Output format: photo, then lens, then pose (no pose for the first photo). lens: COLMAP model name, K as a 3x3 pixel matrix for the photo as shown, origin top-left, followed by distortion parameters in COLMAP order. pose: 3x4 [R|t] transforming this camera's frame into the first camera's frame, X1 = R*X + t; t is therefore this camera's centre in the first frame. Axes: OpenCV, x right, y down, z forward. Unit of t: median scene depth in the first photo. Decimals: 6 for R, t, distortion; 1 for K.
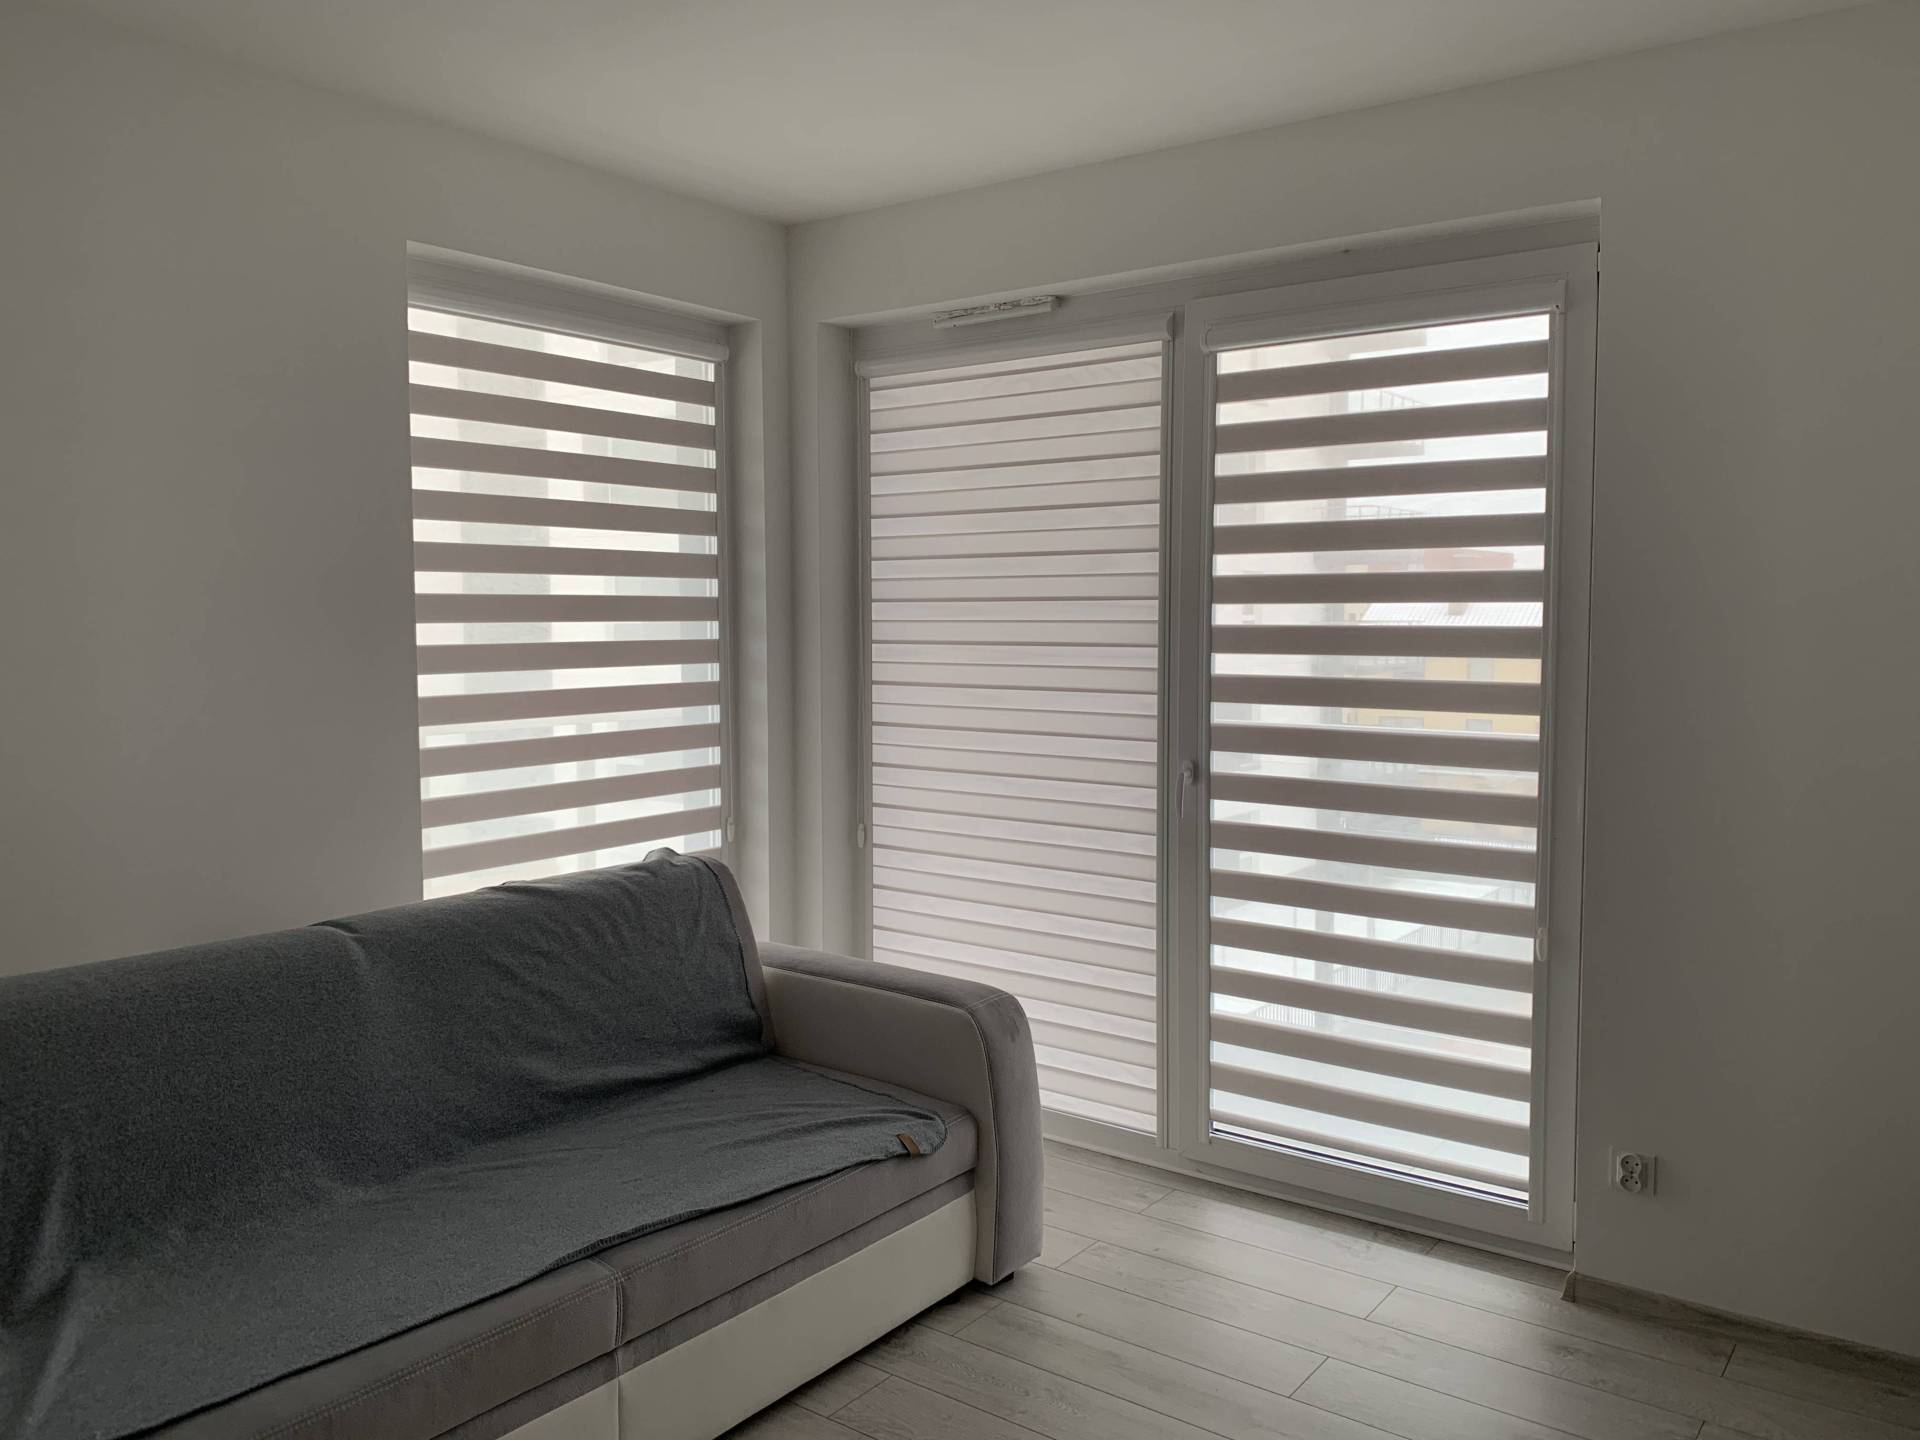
lens RADIAL K [[1453.4, 0, 960.4], [0, 1453.4, 718.9], [0, 0, 1]] dist [-0.007697, 0.010943]
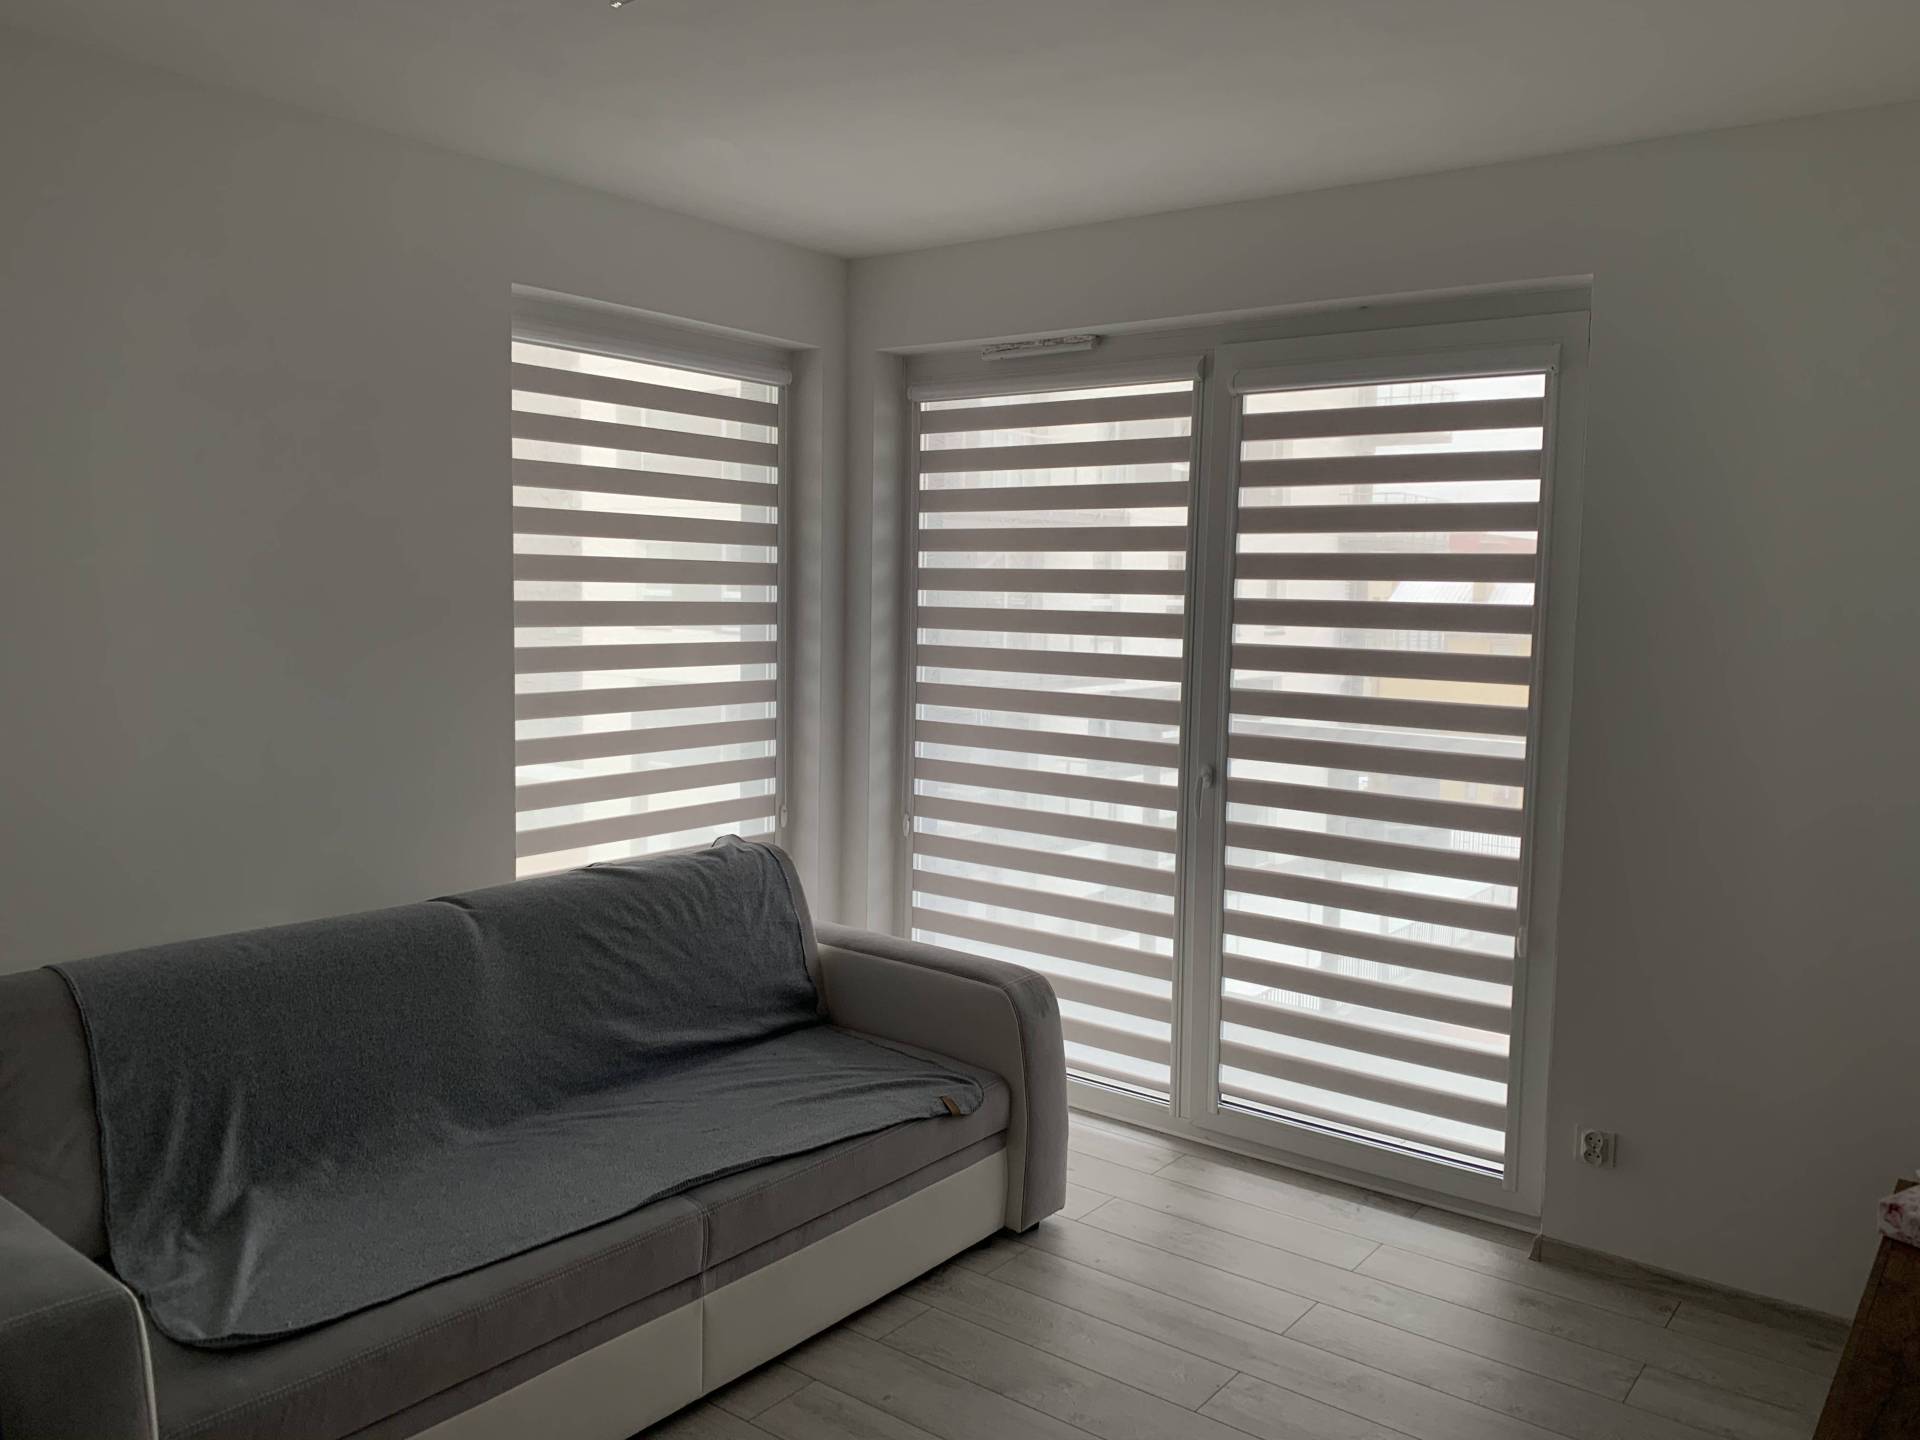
lens RADIAL K [[1466.5, 0, 959.8], [0, 1466.5, 720.6], [0, 0, 1]] dist [0.009396, -0.003923]
pose [[0.999682, 0.022306, -0.011733, -0.020354], [-0.022051, 0.999528, 0.021369, -0.028873], [0.012204, -0.021104, 0.999703, -0.126032]]
